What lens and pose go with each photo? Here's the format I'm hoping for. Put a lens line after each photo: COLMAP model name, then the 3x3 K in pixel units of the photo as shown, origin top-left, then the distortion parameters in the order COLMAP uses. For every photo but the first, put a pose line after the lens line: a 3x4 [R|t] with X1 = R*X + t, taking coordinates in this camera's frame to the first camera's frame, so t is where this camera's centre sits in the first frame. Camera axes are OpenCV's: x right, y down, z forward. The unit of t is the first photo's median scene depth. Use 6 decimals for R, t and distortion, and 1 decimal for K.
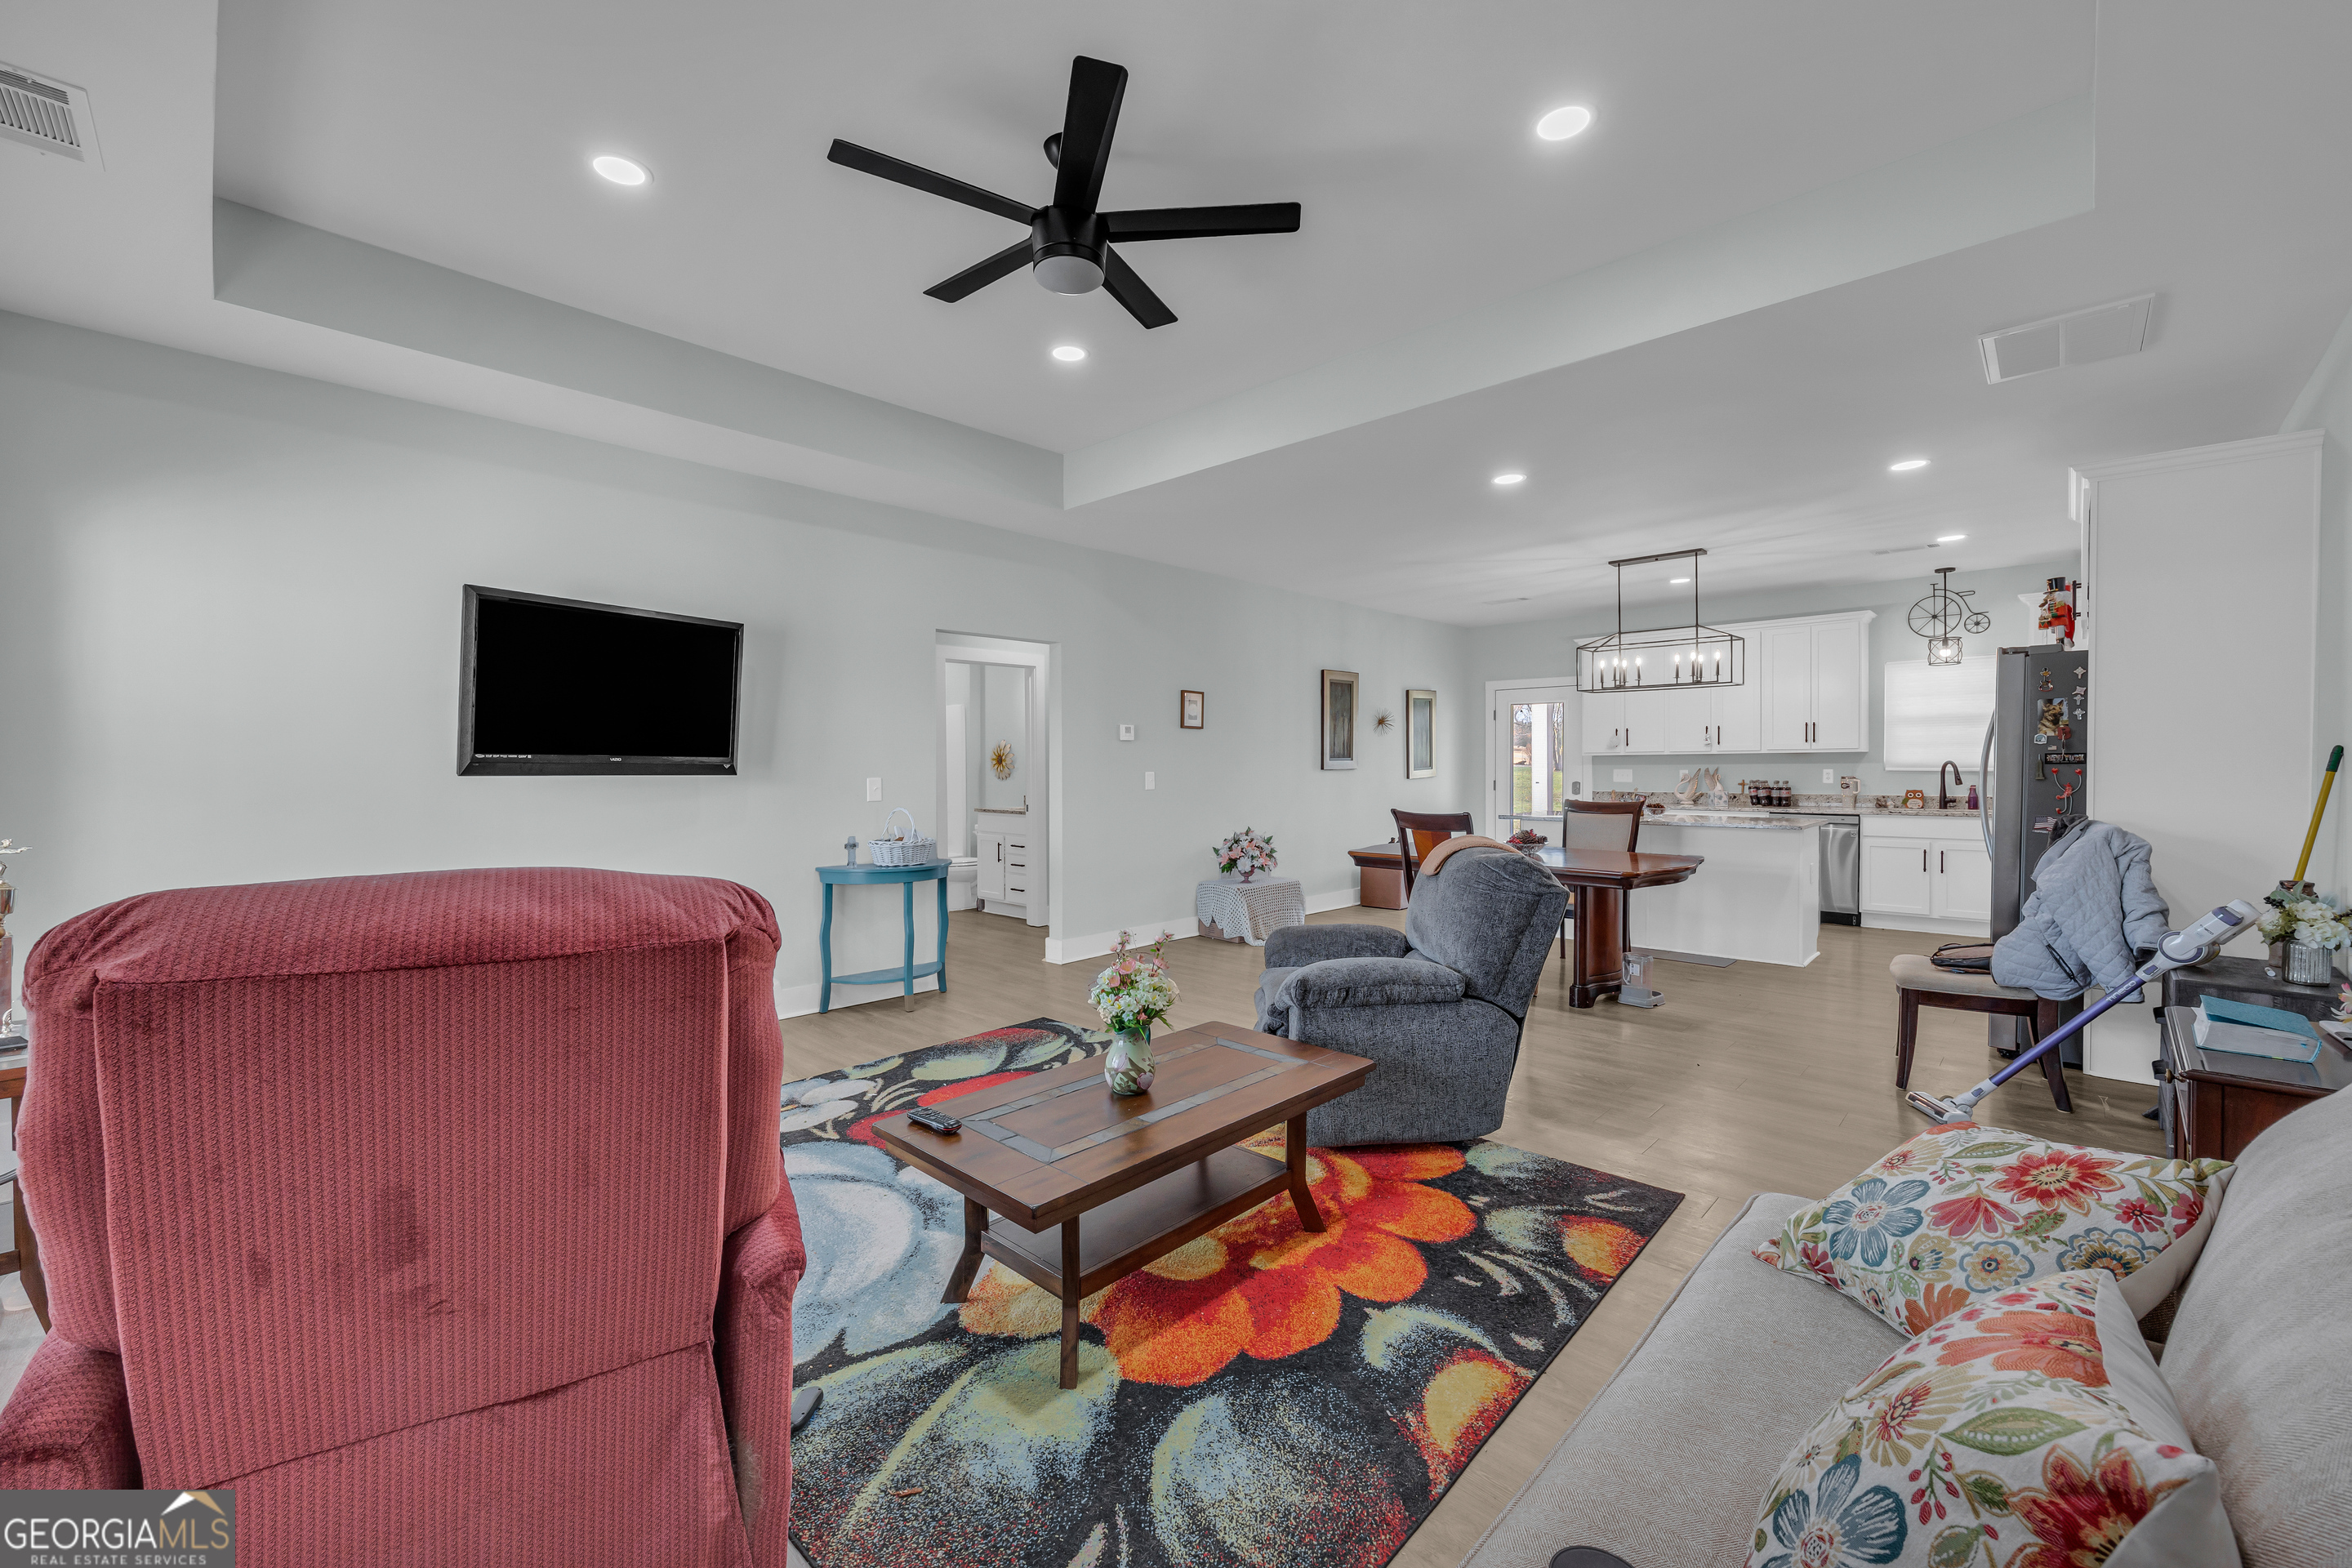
lens RADIAL K [[947.0, 0, 1176.5], [0, 947.0, 781.0], [0, 0, 1]] dist [-0.002021, 0.000151]
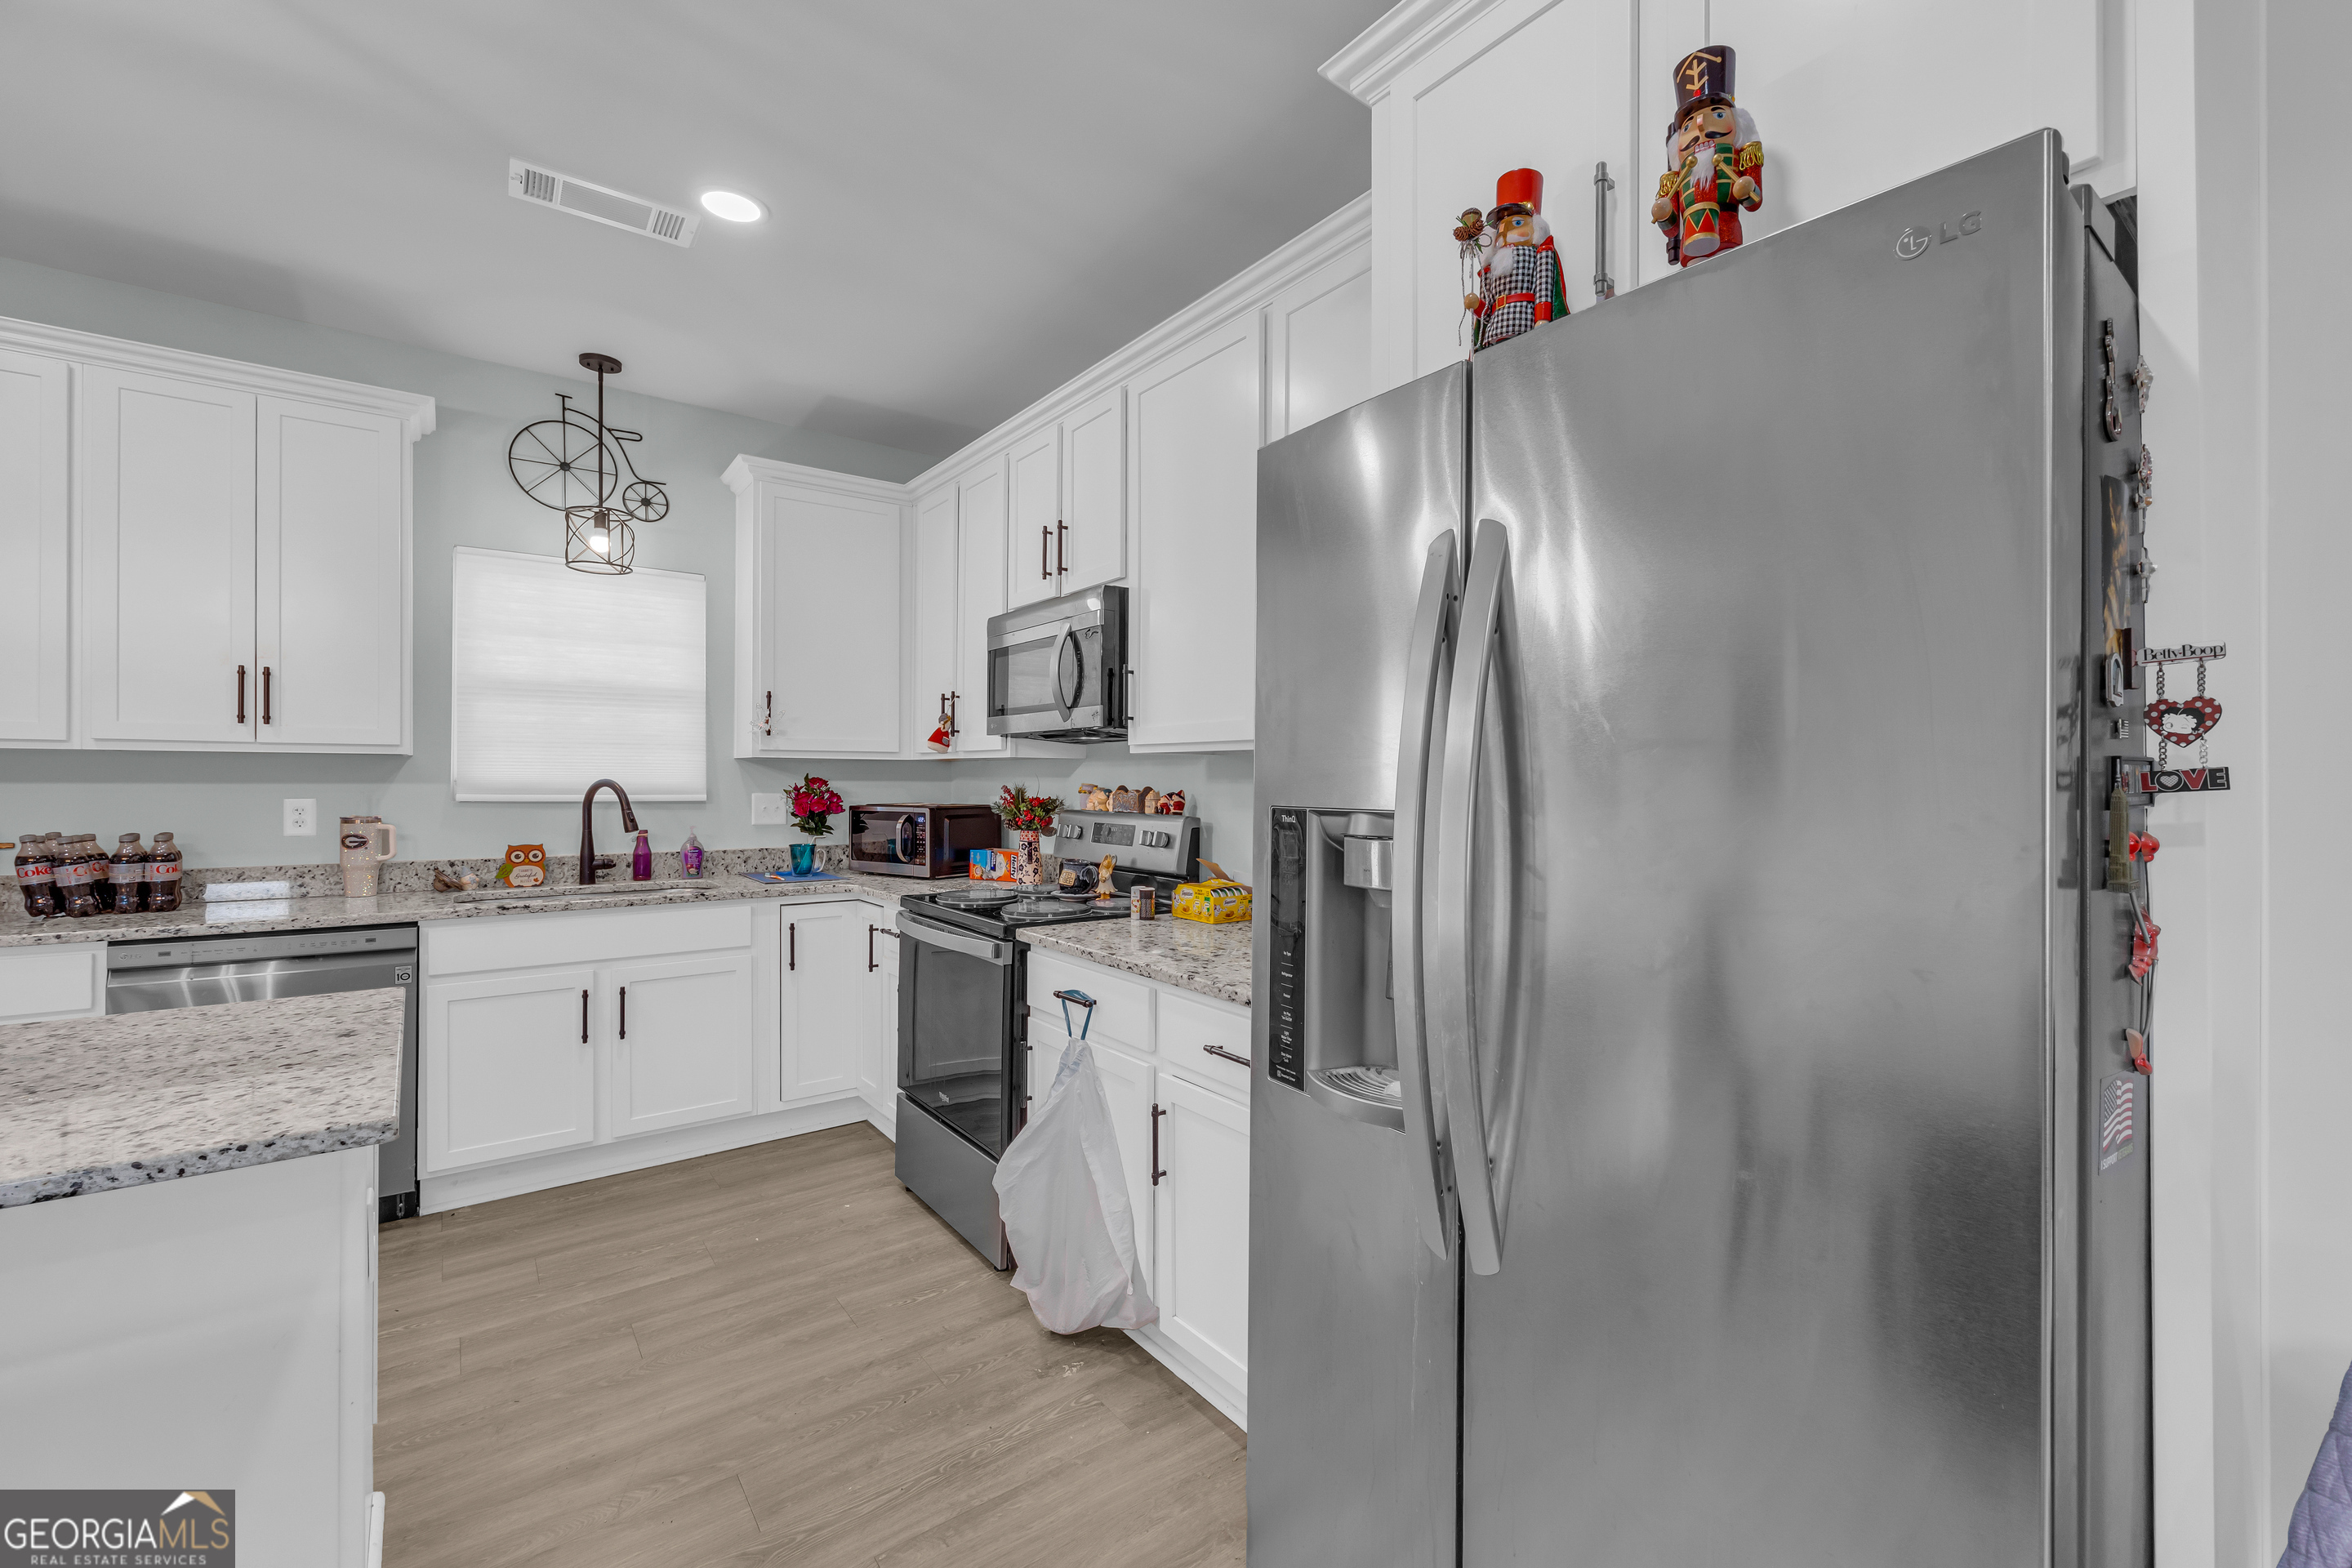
lens RADIAL K [[985.3, 0, 1235.4], [0, 985.3, 780.7], [0, 0, 1]] dist [0.001044, -0.001282]
pose [[0.133463, 0.008395, 0.991018, 0.383908], [0.011439, 0.999884, -0.010011, -0.012568], [-0.990988, 0.012673, 0.133351, 0.636323]]
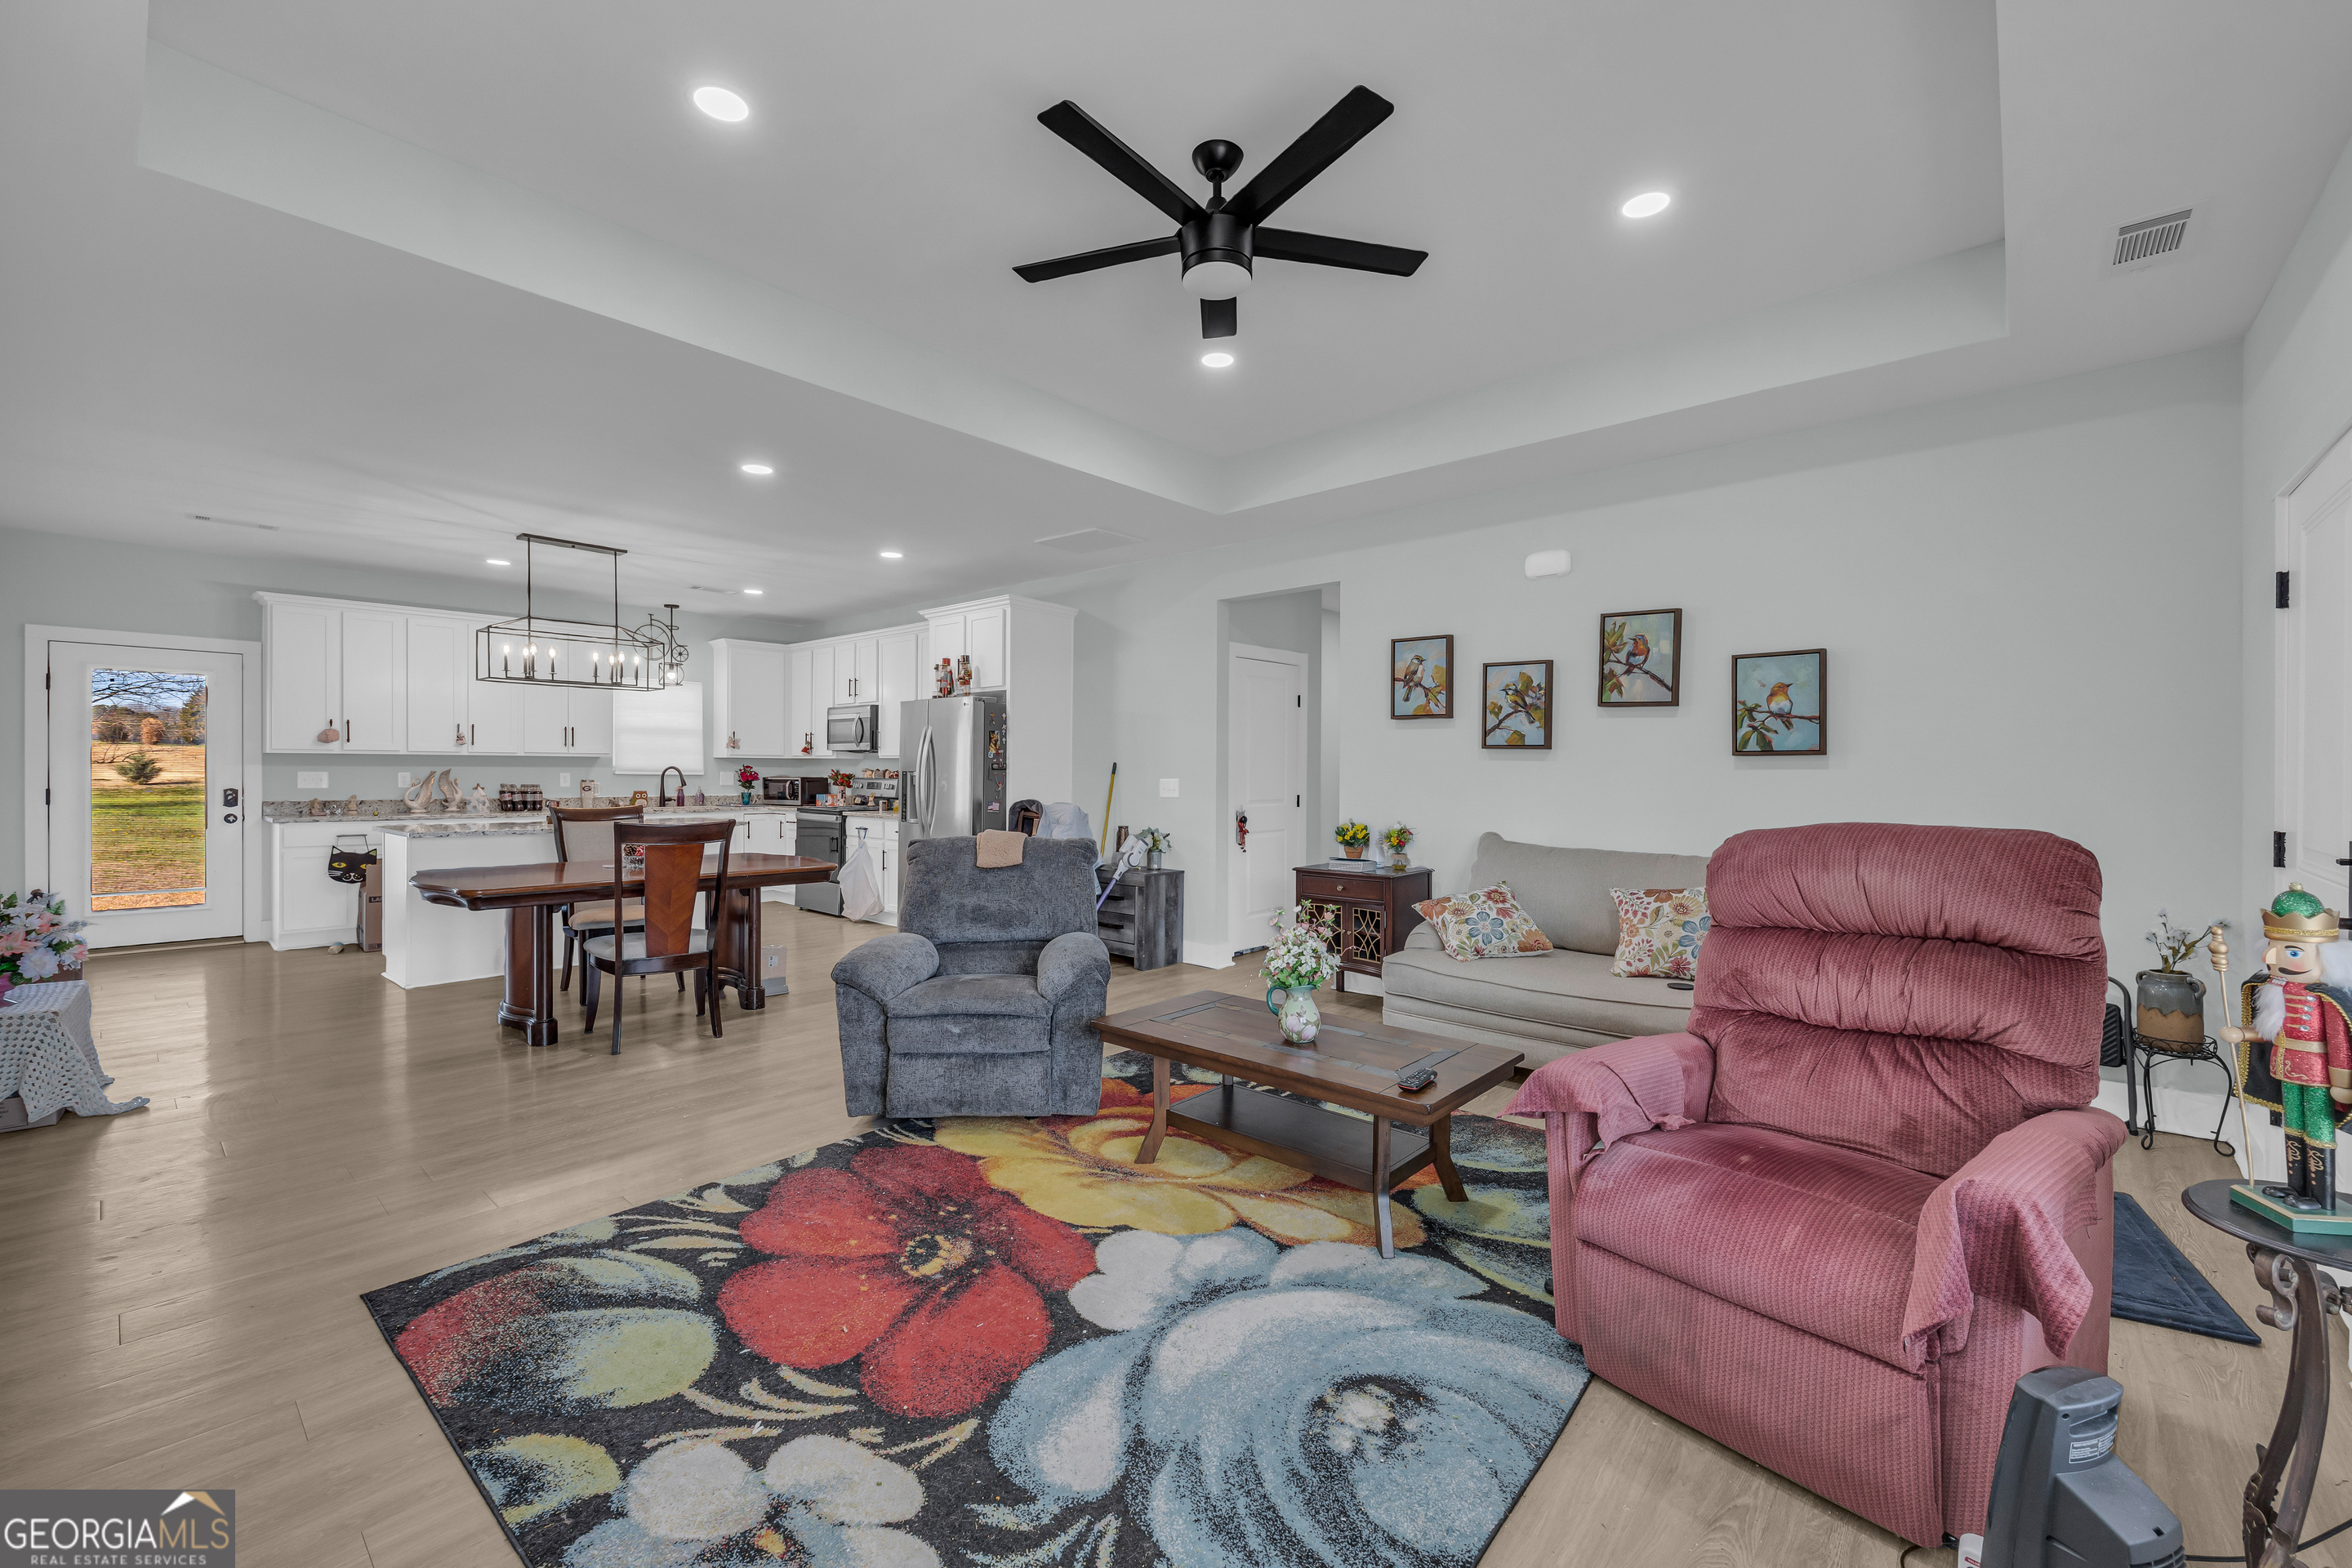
lens RADIAL K [[947.0, 0, 1179.9], [0, 947.0, 783.7], [0, 0, 1]] dist [-0.002021, 0.000151]
pose [[-0.038858, -0.010286, 0.999192, -0.418539], [0.010832, 0.999884, 0.010714, -0.004602], [-0.999186, 0.011240, -0.038742, 0.403838]]
